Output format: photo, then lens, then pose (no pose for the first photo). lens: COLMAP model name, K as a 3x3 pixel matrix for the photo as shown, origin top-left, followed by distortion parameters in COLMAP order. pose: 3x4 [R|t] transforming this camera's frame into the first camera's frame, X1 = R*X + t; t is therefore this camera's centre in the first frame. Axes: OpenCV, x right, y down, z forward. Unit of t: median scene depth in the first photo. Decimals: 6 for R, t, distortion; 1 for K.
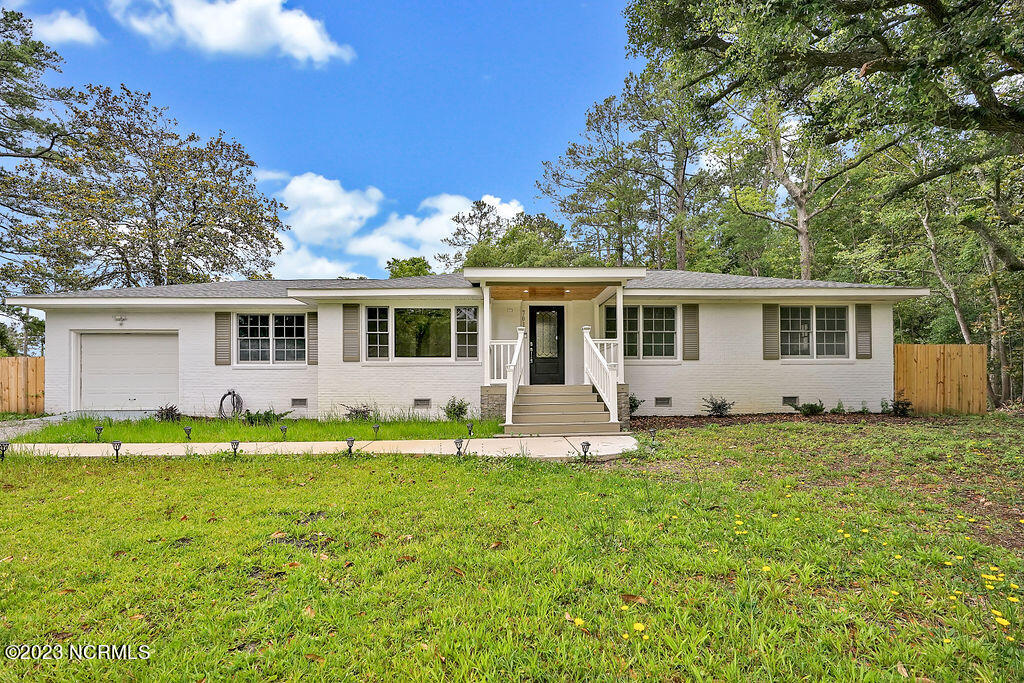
lens RADIAL K [[472.3, 0, 510.9], [0, 472.3, 313.0], [0, 0, 1]] dist [-0.012756, 0.001051]
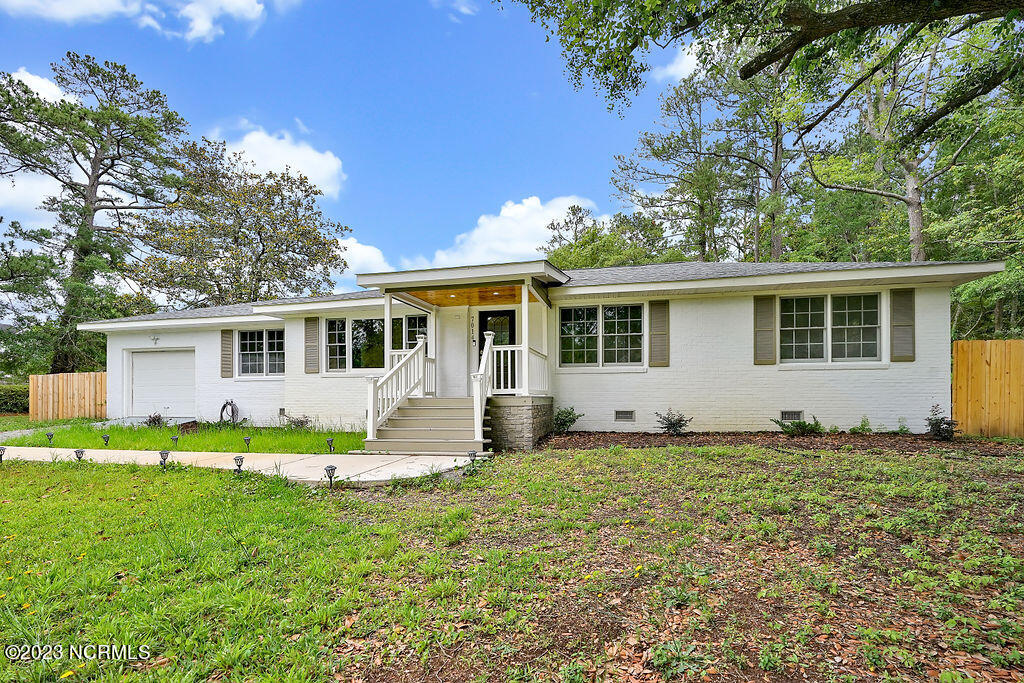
lens RADIAL K [[466.8, 0, 509.1], [0, 466.8, 332.1], [0, 0, 1]] dist [-0.010820, 0.000150]
pose [[0.964969, -0.034287, -0.260113, 0.334528], [0.040732, 0.998981, 0.019427, 0.010032], [0.259182, -0.029341, 0.965383, 0.121801]]
